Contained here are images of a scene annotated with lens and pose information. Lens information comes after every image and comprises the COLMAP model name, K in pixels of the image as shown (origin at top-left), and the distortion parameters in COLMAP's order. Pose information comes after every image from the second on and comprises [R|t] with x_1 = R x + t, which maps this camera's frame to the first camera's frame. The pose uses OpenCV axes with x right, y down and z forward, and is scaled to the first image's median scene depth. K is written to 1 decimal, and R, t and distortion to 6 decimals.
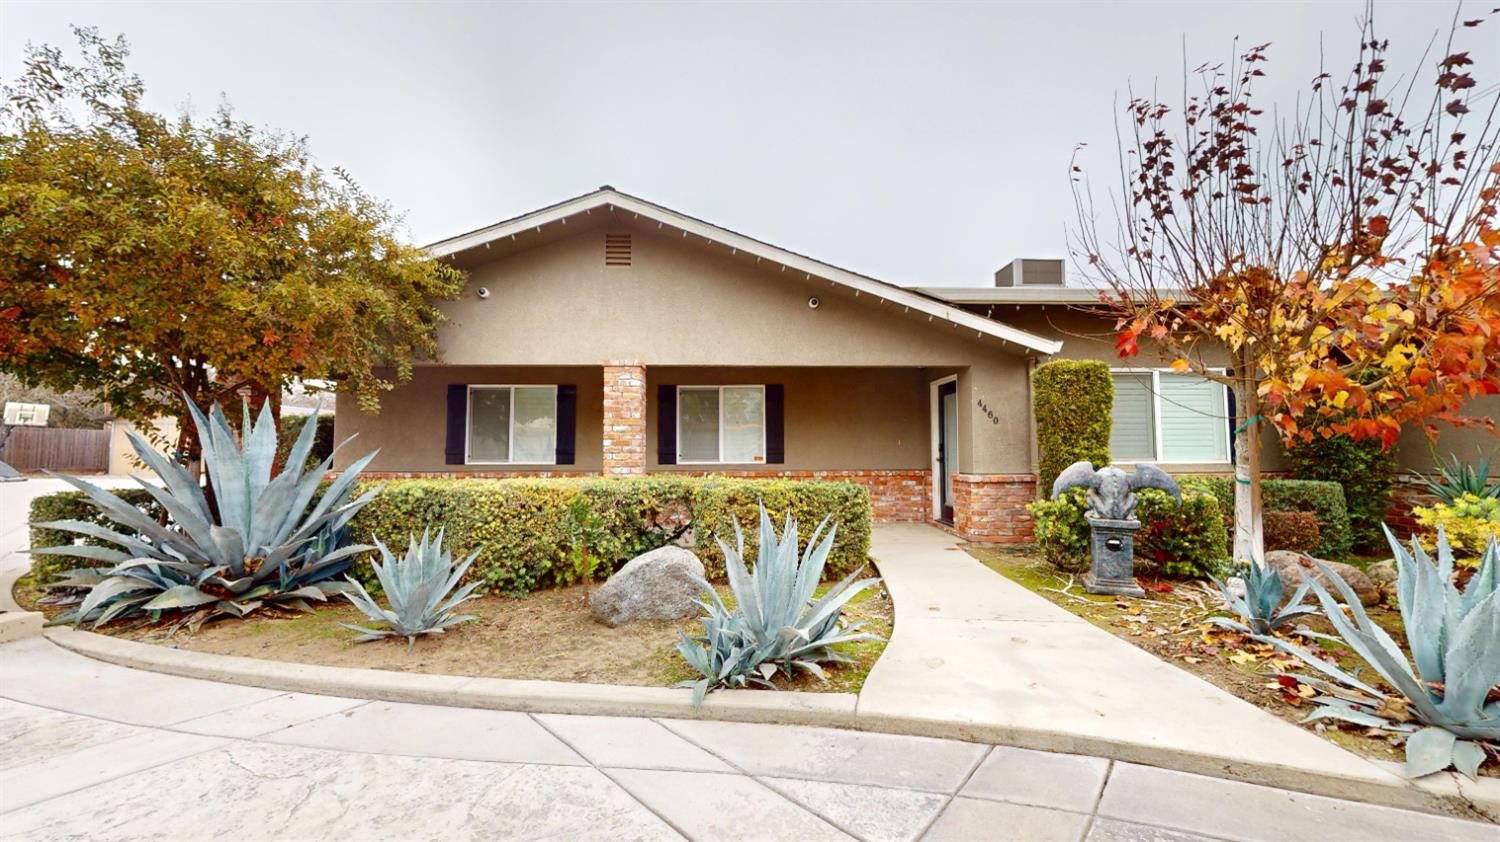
lens RADIAL K [[550.6, 0, 750.0], [0, 550.6, 421.0], [0, 0, 1]] dist [-0.000917, -0.000083]
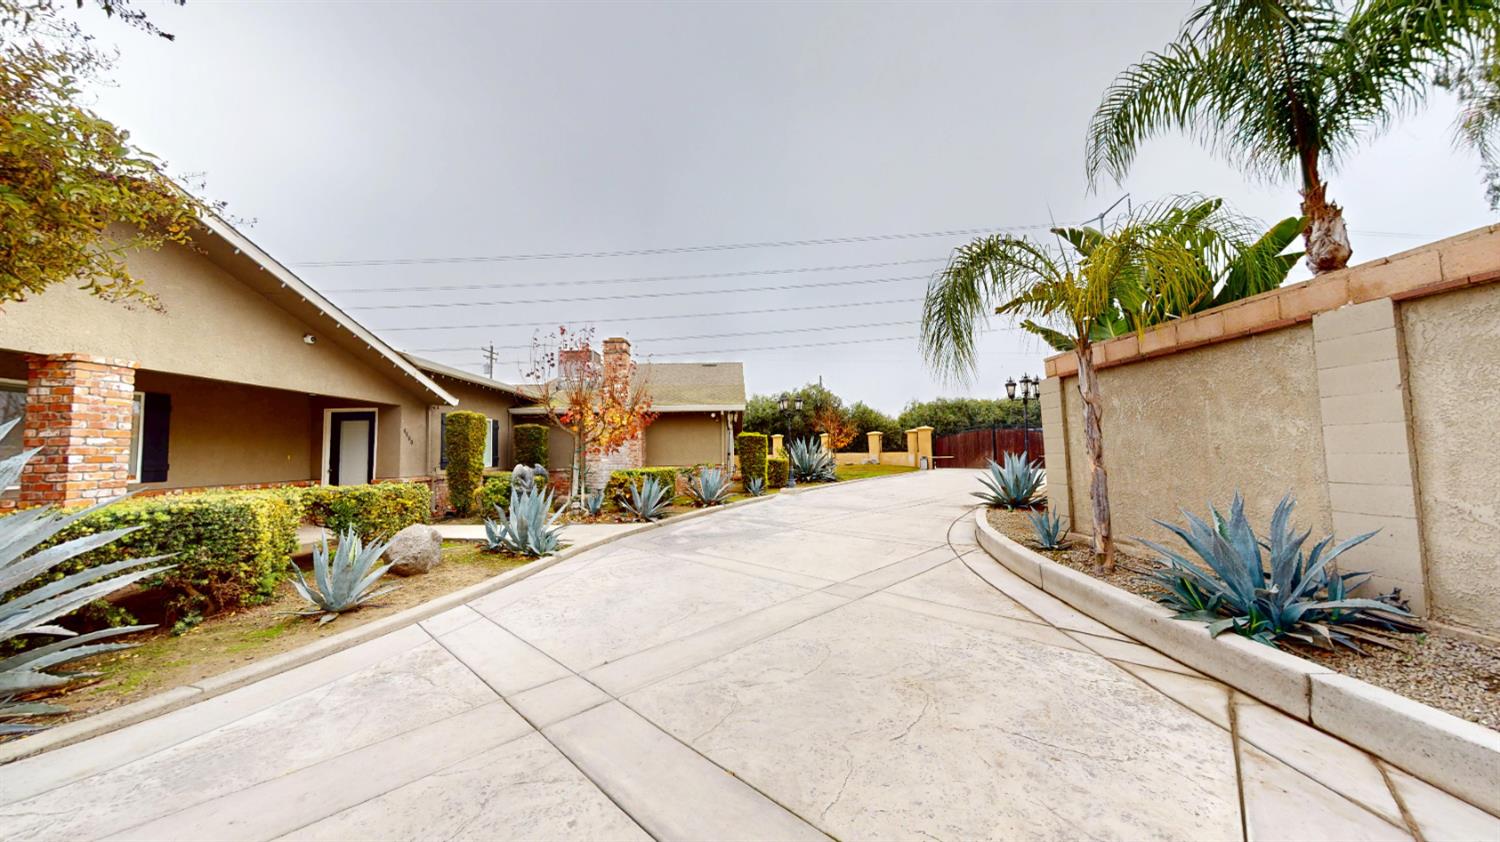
lens RADIAL K [[550.6, 0, 750.0], [0, 550.6, 421.0], [0, 0, 1]] dist [-0.000917, -0.000083]
pose [[0.004077, 0.060758, 0.998144, -1.038120], [-0.032696, 0.997627, -0.060593, 0.001356], [-0.999457, -0.032388, 0.006054, 0.042834]]
